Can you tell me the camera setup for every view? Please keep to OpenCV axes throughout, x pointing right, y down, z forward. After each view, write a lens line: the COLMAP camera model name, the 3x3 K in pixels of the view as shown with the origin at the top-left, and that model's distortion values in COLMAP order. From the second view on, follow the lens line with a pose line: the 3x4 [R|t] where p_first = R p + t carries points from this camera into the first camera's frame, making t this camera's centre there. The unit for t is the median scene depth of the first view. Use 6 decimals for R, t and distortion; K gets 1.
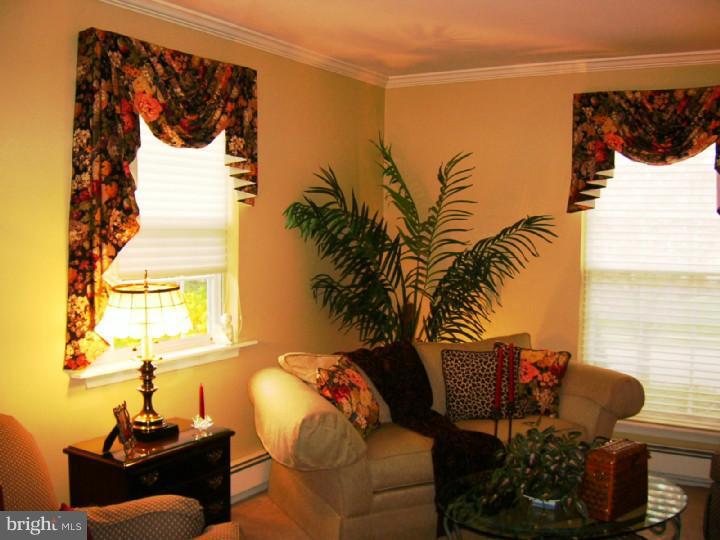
lens RADIAL K [[773.1, 0, 359.9], [0, 773.1, 266.1], [0, 0, 1]] dist [-0.136404, 0.000000]
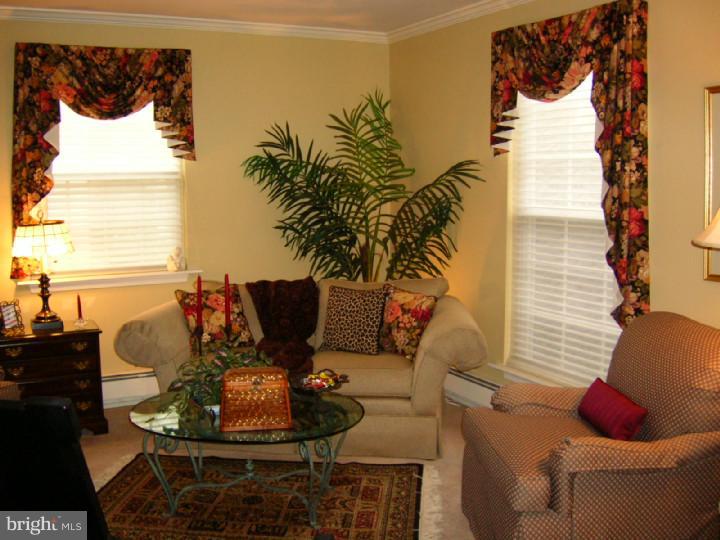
lens RADIAL K [[773.1, 0, 357.9], [0, 773.1, 267.5], [0, 0, 1]] dist [-0.136404, 0.000000]
pose [[0.845295, 0.046408, -0.532280, 0.796012], [-0.011359, 0.997556, 0.068936, 0.006065], [0.534179, -0.052225, 0.843757, 0.100070]]
